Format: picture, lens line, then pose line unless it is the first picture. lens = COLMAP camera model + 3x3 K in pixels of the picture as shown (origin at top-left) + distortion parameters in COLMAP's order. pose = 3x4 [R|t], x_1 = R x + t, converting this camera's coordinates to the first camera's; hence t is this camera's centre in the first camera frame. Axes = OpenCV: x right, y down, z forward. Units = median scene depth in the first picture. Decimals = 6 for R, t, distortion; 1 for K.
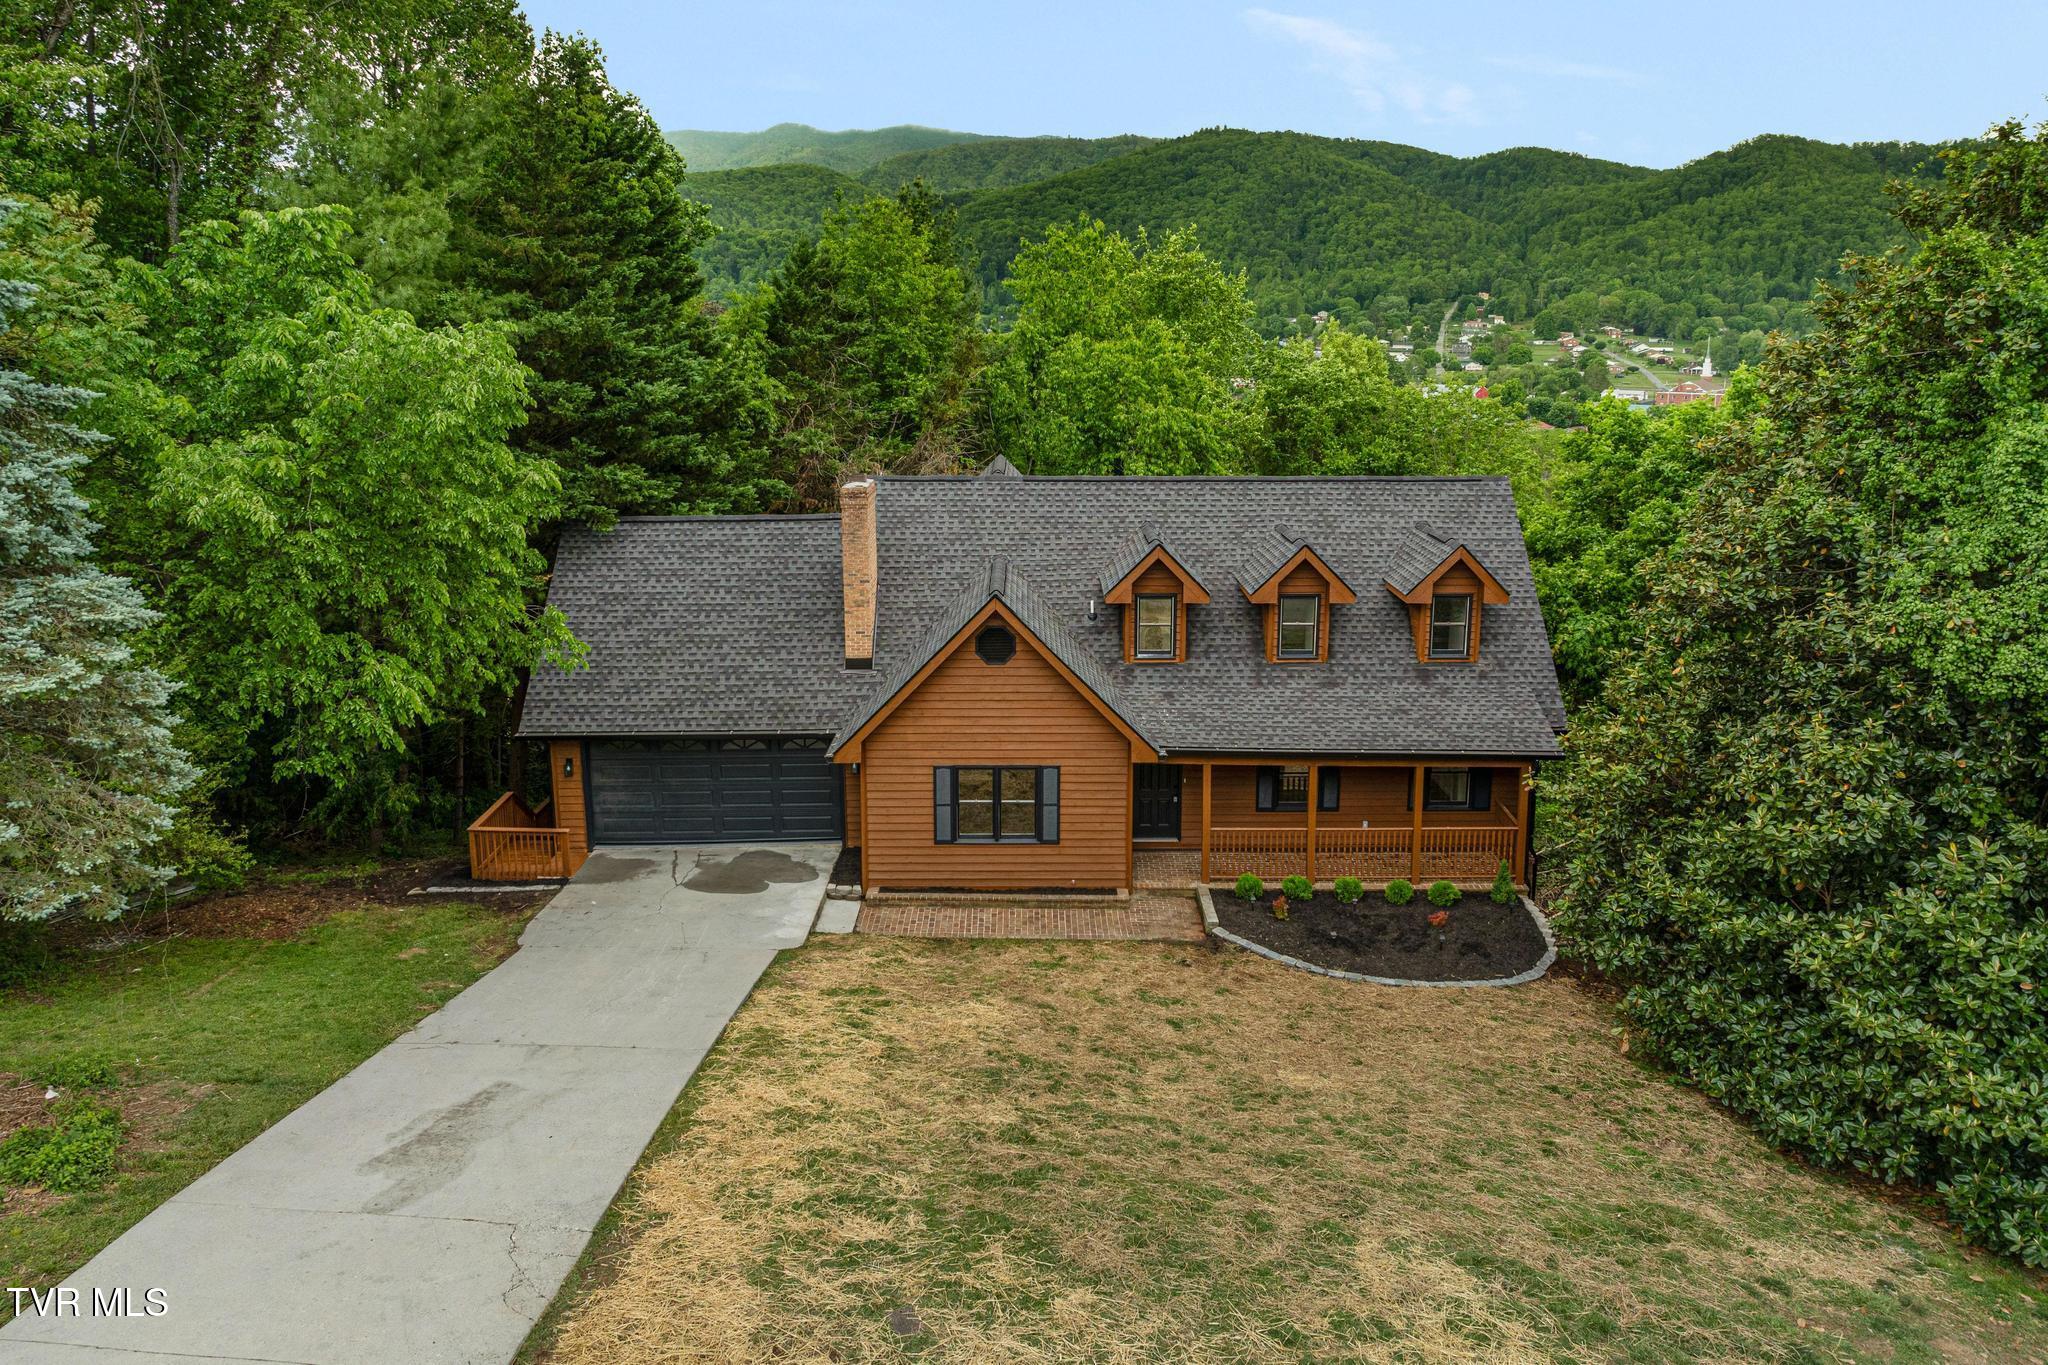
lens RADIAL K [[1399.5, 0, 1026.8], [0, 1399.5, 594.2], [0, 0, 1]] dist [-0.035313, -0.003473]
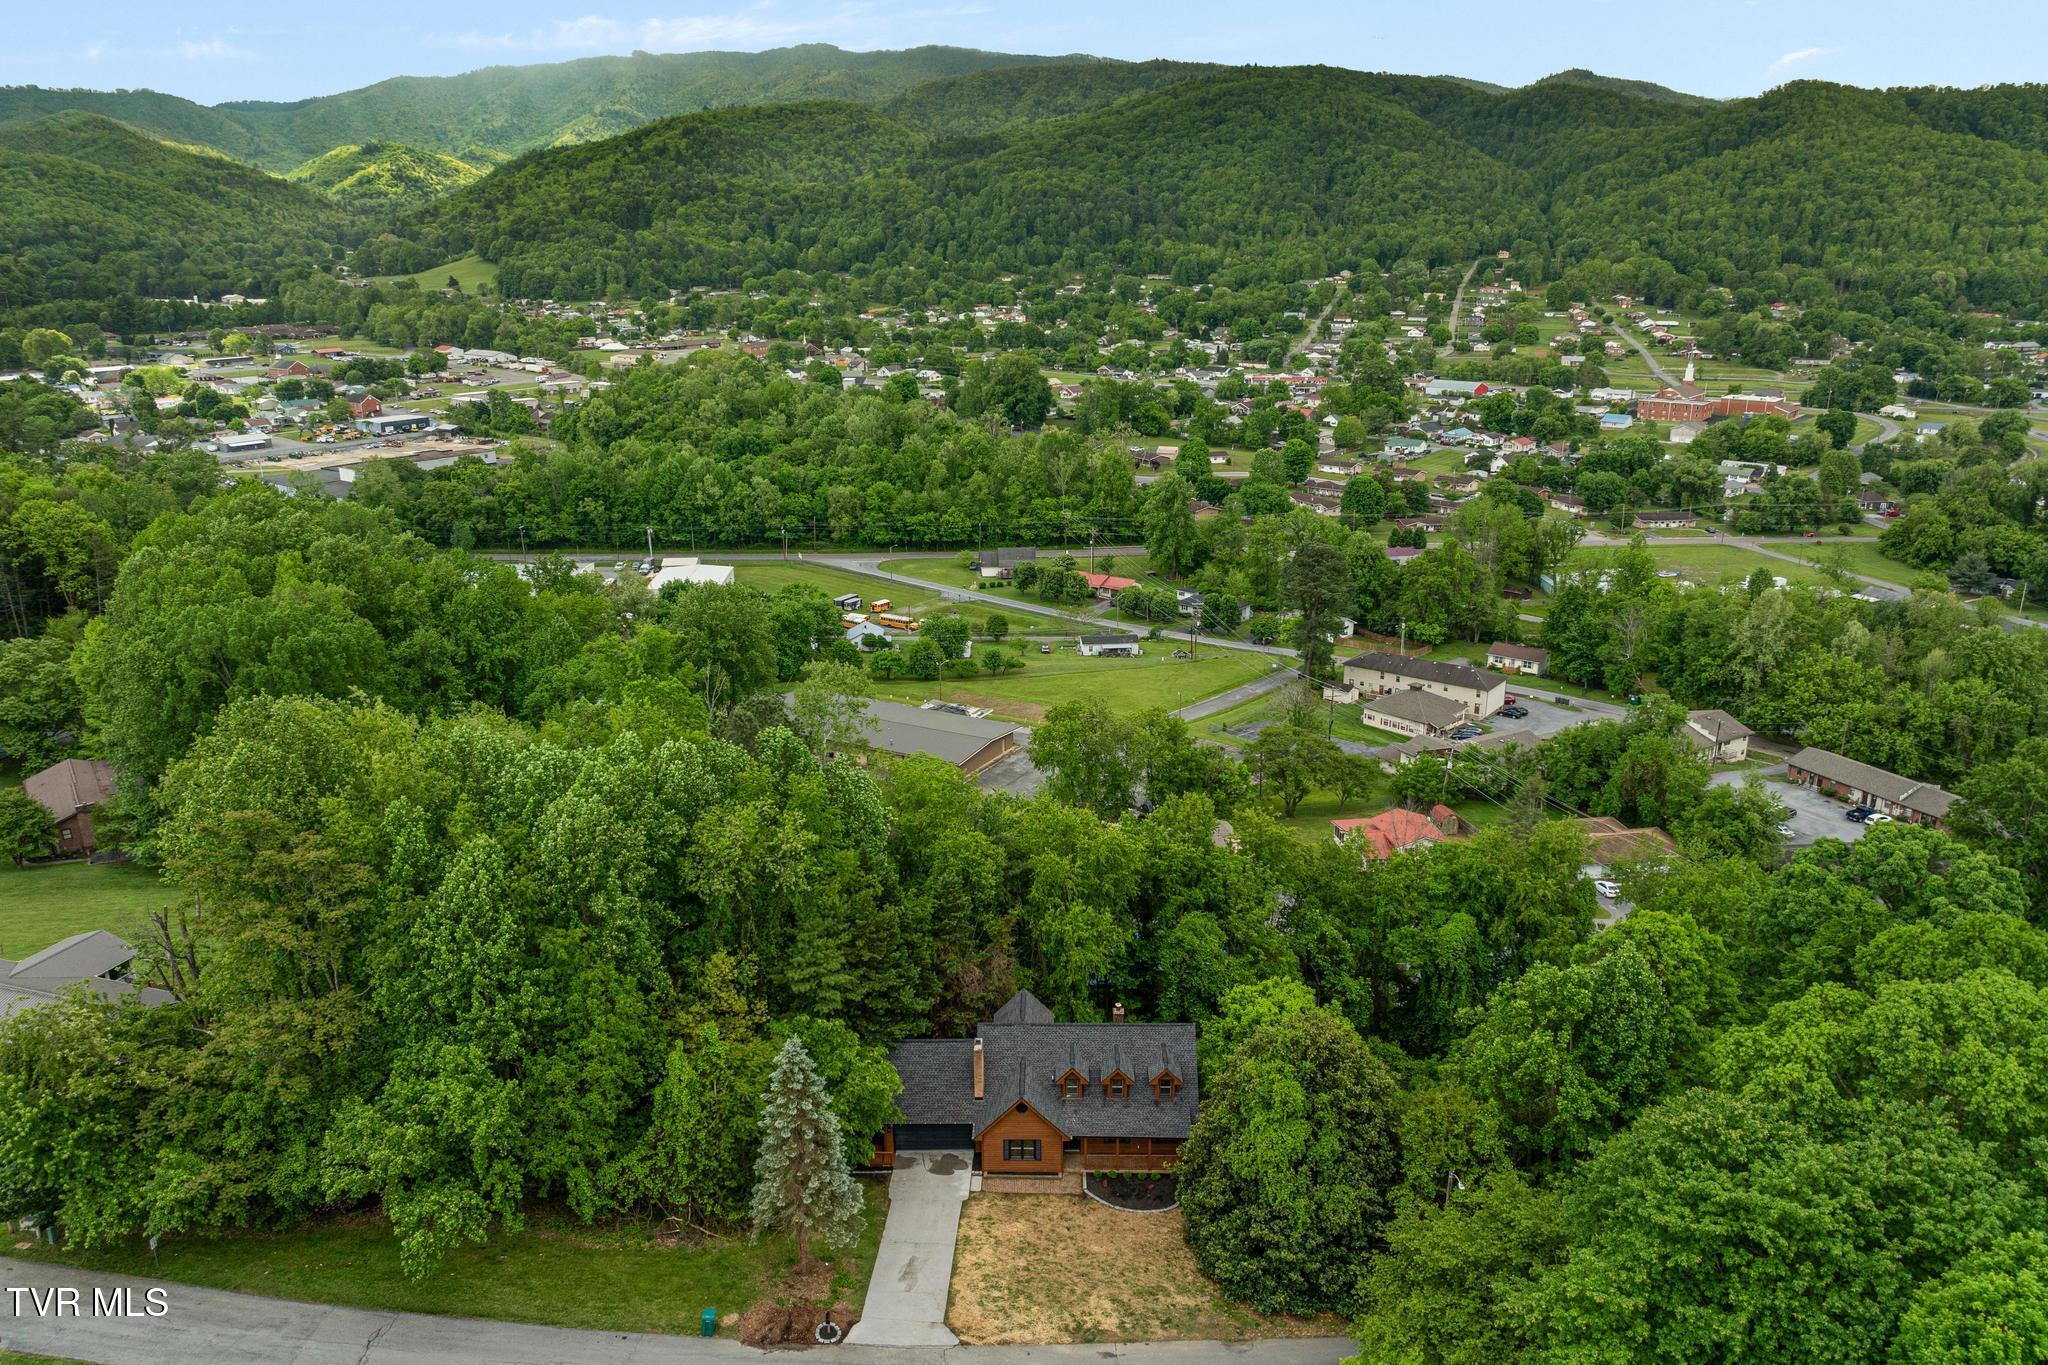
lens RADIAL K [[1406.7, 0, 1024.0], [0, 1406.7, 682.5], [0, 0, 1]] dist [-0.037660, -0.000811]
pose [[0.999697, -0.000700, -0.024586, 0.060965], [0.003941, 0.991239, 0.132023, -1.302071], [0.024278, -0.132080, 0.990942, -2.022430]]
